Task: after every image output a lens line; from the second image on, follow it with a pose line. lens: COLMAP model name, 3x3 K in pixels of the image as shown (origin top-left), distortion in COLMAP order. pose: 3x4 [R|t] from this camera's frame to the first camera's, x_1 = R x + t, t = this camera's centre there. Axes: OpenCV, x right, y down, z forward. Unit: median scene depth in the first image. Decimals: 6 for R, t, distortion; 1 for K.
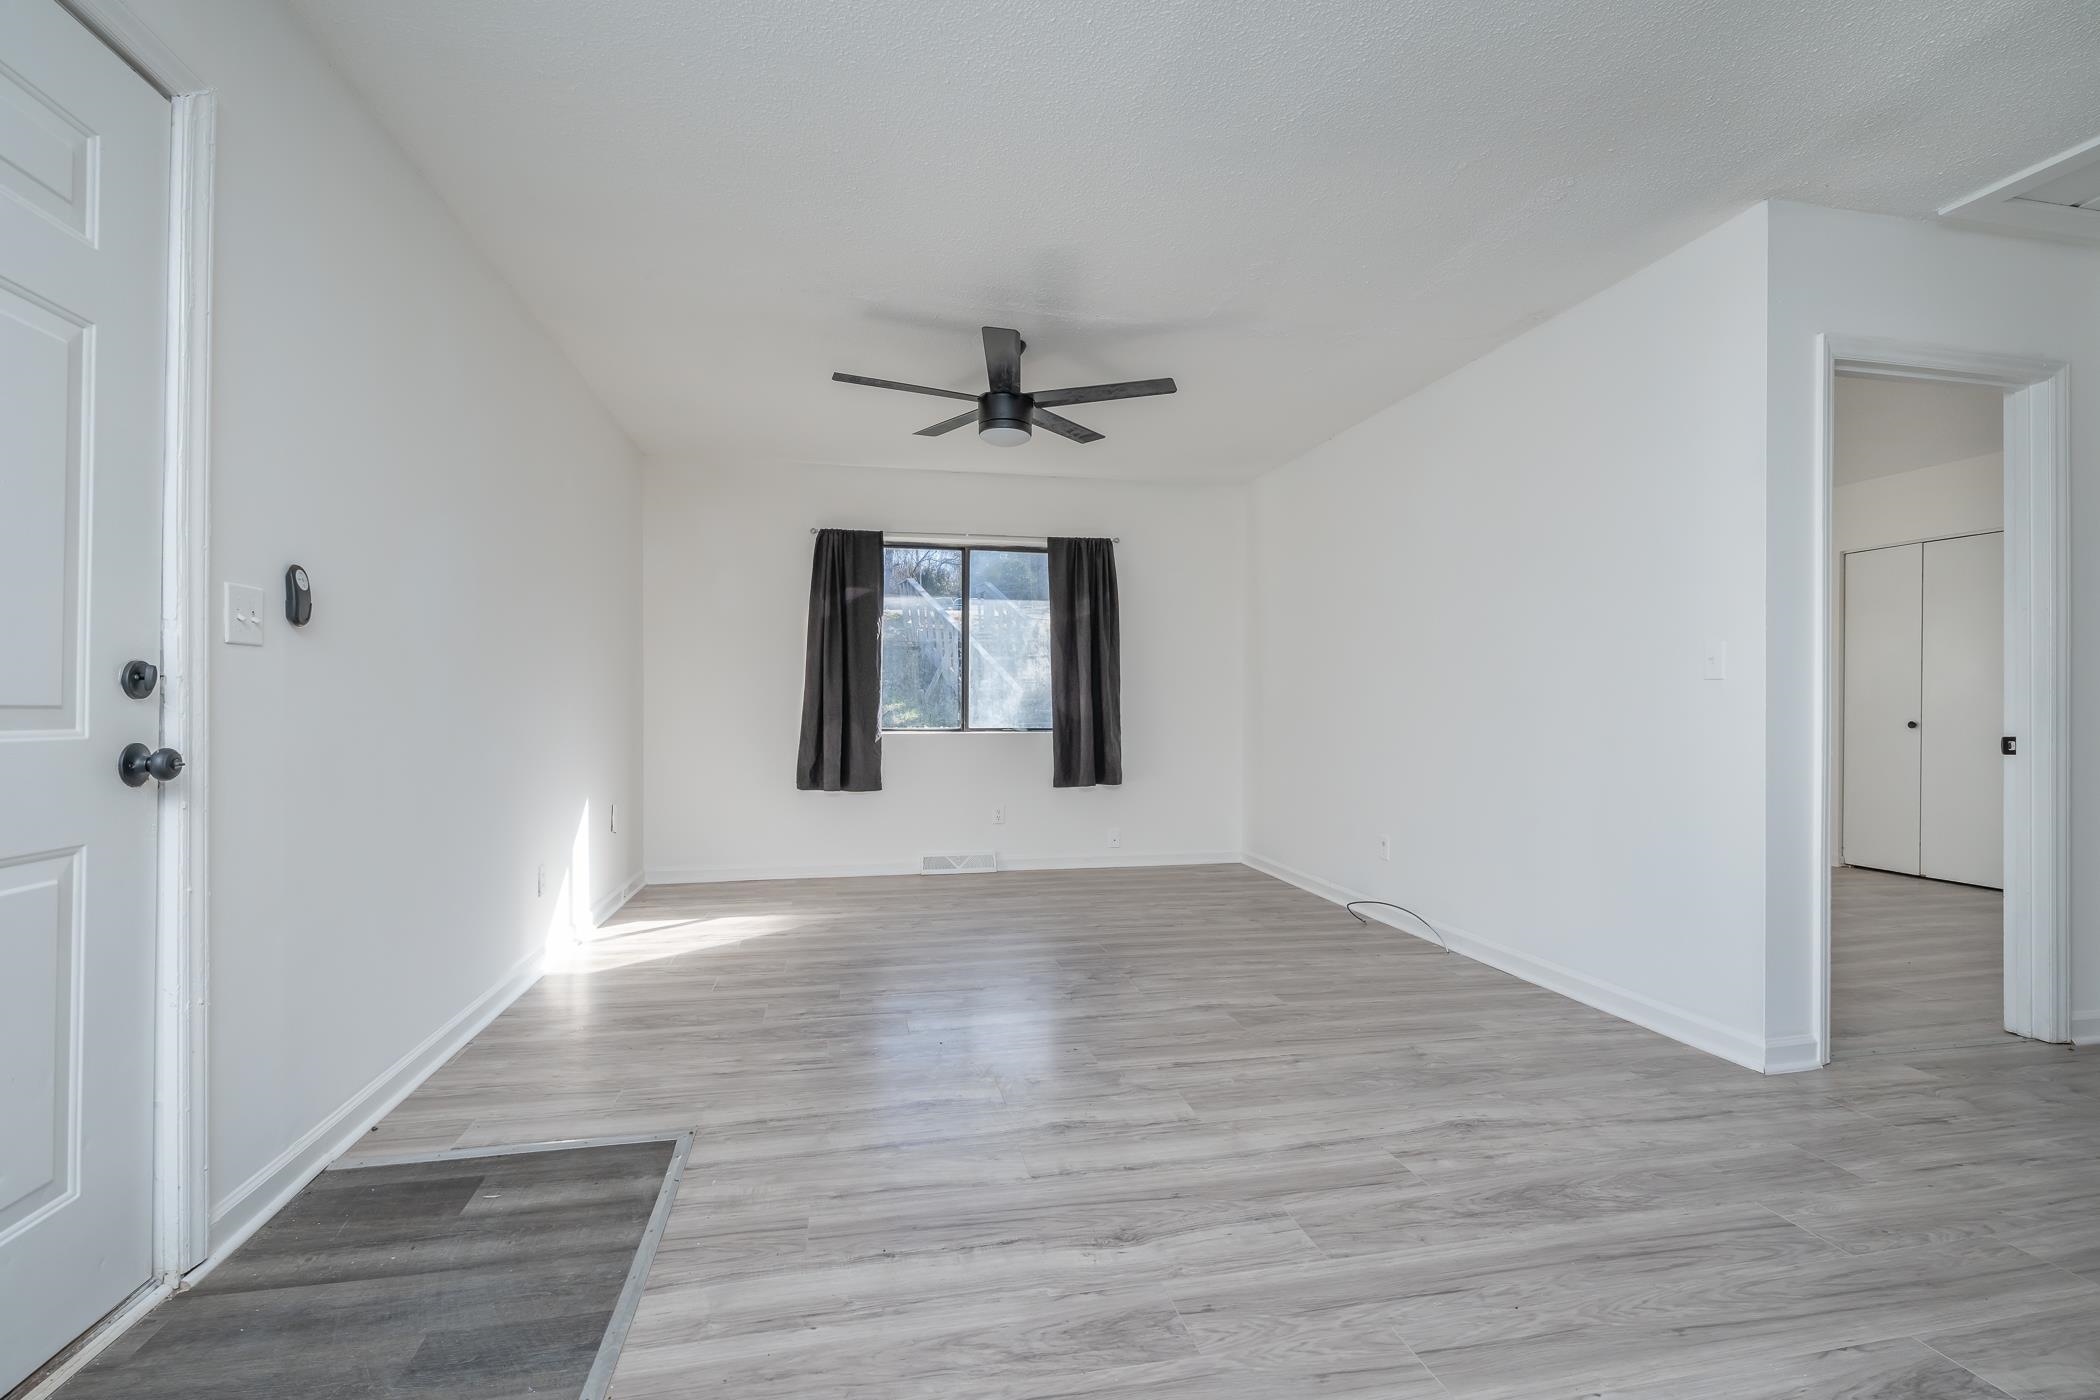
lens RADIAL K [[966.7, 0, 1050.0], [0, 966.7, 700.0], [0, 0, 1]] dist [0.001272, -0.000044]
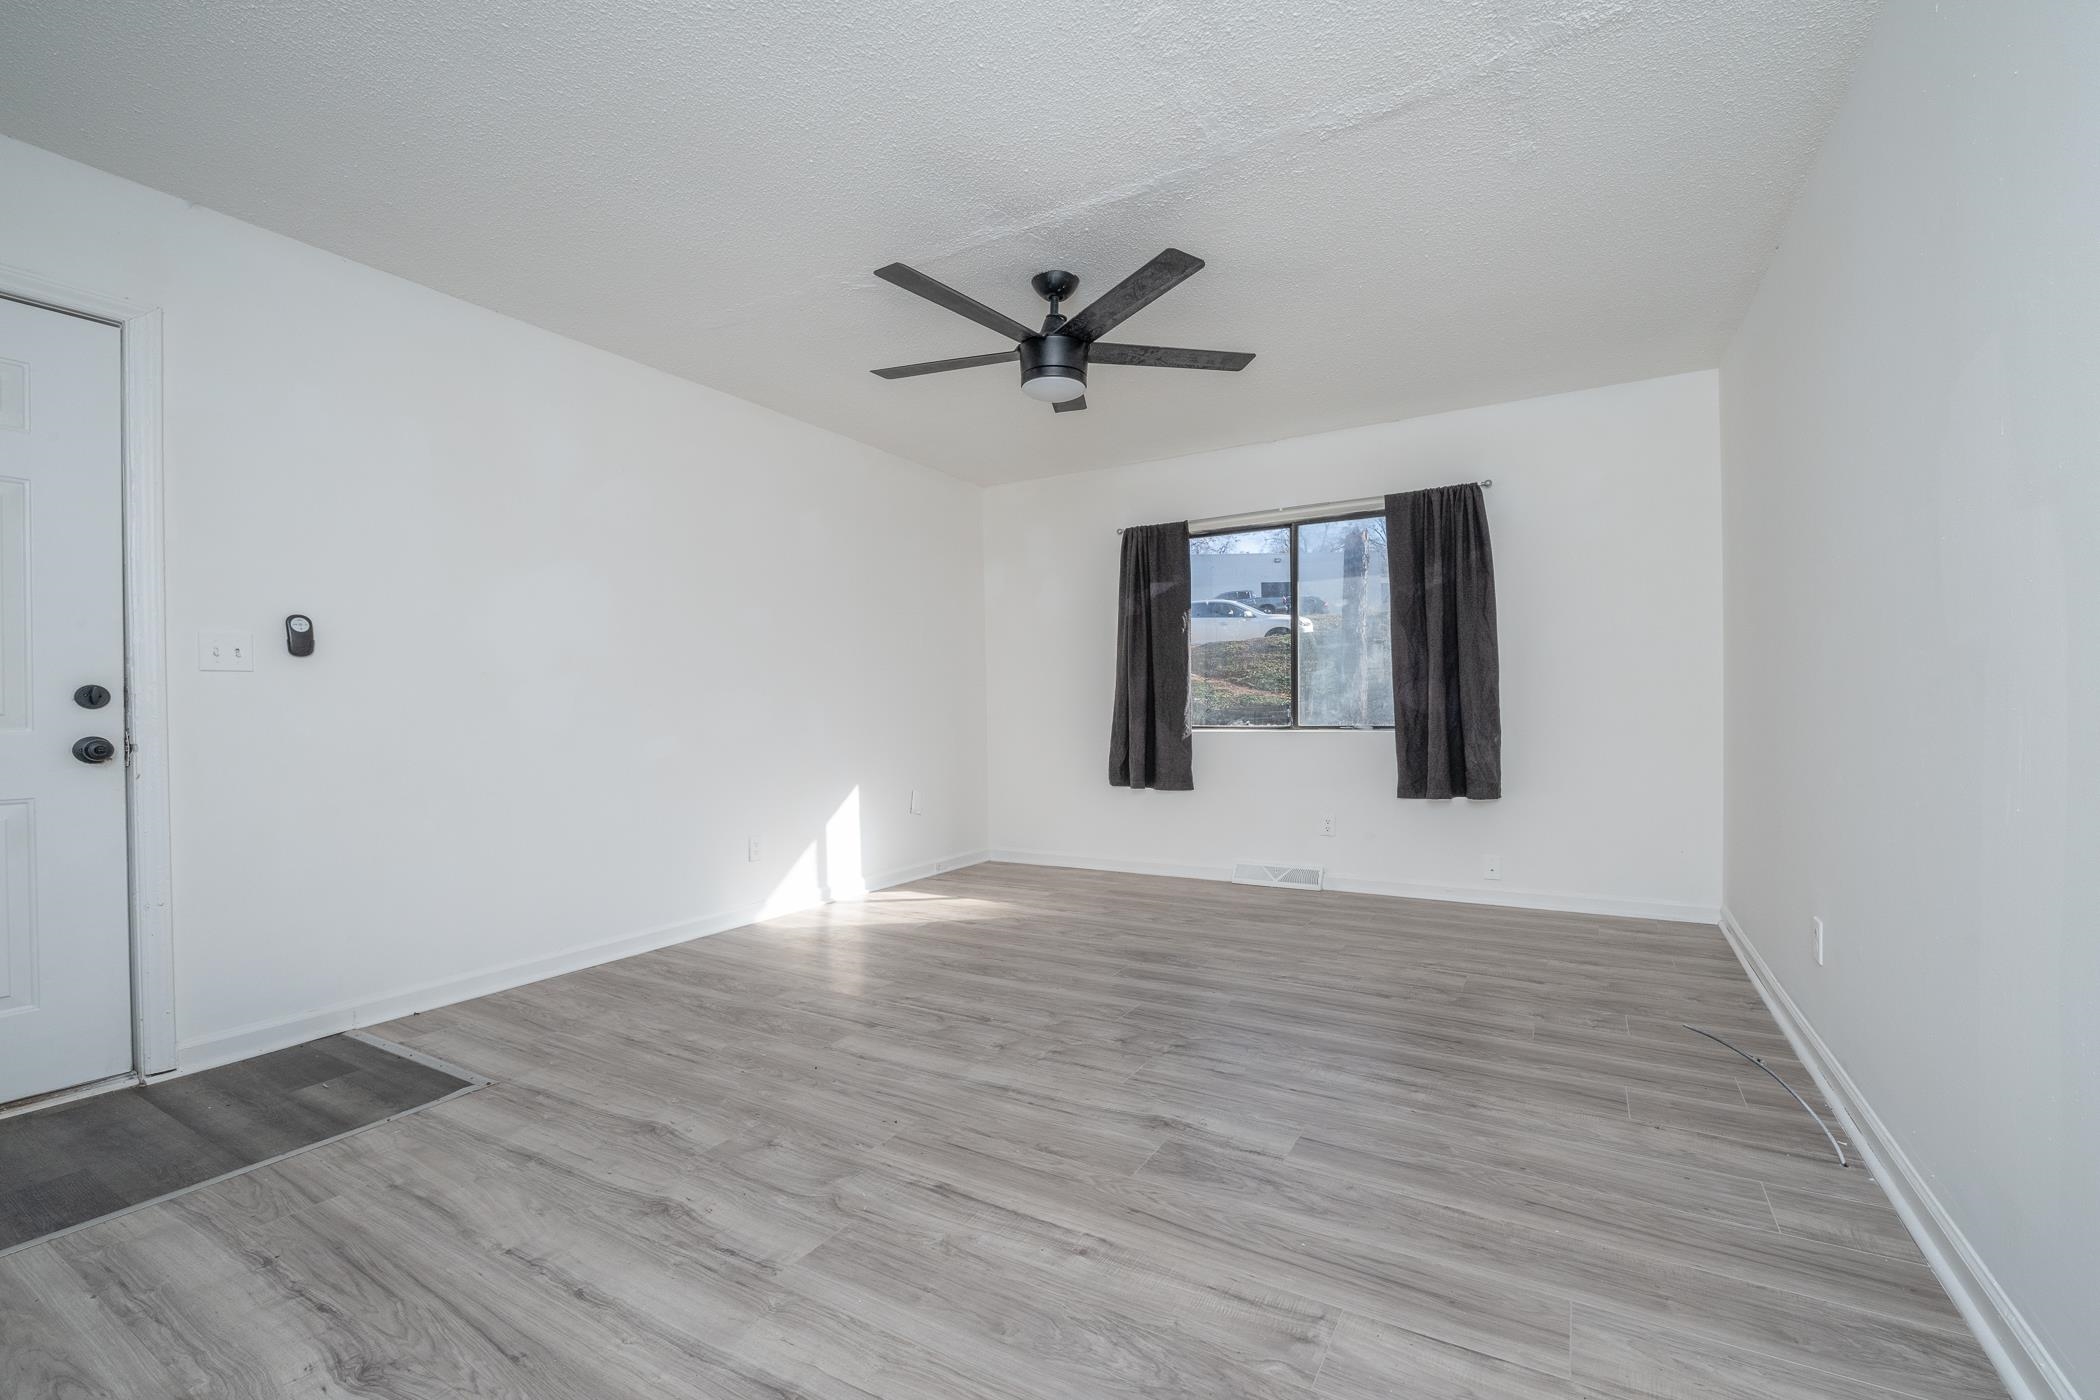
lens RADIAL K [[853.9, 0, 1050.0], [0, 853.9, 700.0], [0, 0, 1]] dist [-0.009615, -0.000258]
pose [[0.722491, -0.019329, -0.691111, 0.458470], [0.019946, 0.999776, -0.007110, 0.010300], [0.691093, -0.008648, 0.722714, 0.423307]]
